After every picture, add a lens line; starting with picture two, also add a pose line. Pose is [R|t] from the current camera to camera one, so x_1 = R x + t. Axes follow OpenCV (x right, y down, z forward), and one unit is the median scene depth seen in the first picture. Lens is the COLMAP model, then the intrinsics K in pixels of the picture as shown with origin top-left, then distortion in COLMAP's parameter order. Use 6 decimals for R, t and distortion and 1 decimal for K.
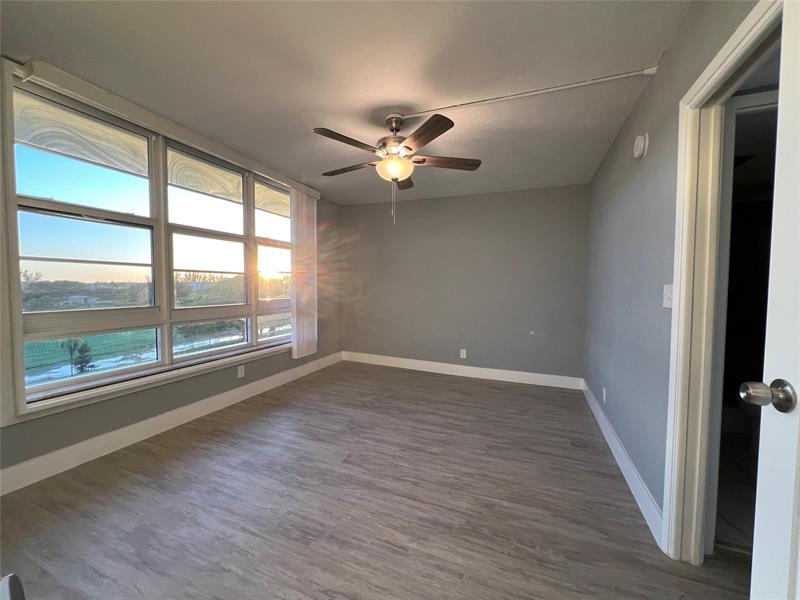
lens RADIAL K [[321.9, 0, 383.6], [0, 321.9, 297.2], [0, 0, 1]] dist [-0.004977, 0.000800]
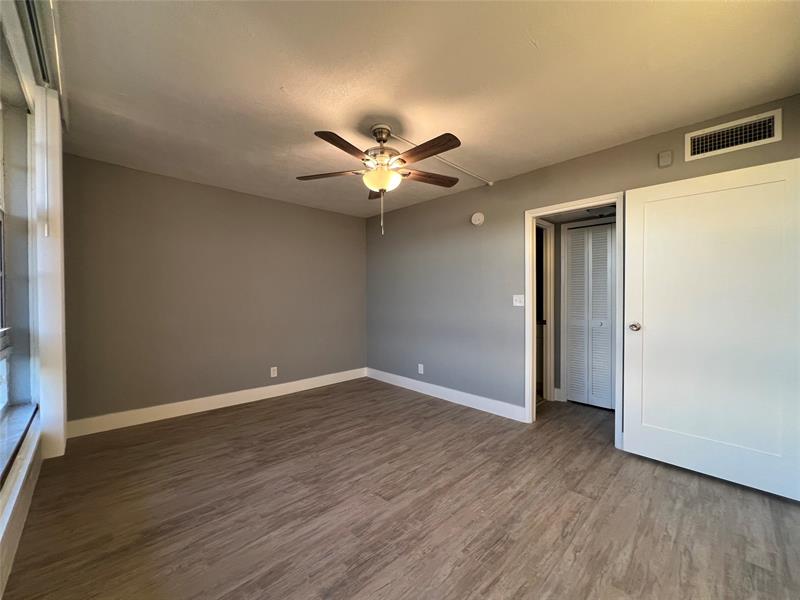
lens RADIAL K [[327.9, 0, 400.8], [0, 327.9, 297.6], [0, 0, 1]] dist [-0.002725, 0.000374]
pose [[0.377496, -0.014184, 0.925903, -0.829886], [0.041660, 0.999130, -0.001679, -0.030755], [-0.925074, 0.039208, 0.377759, 0.546290]]
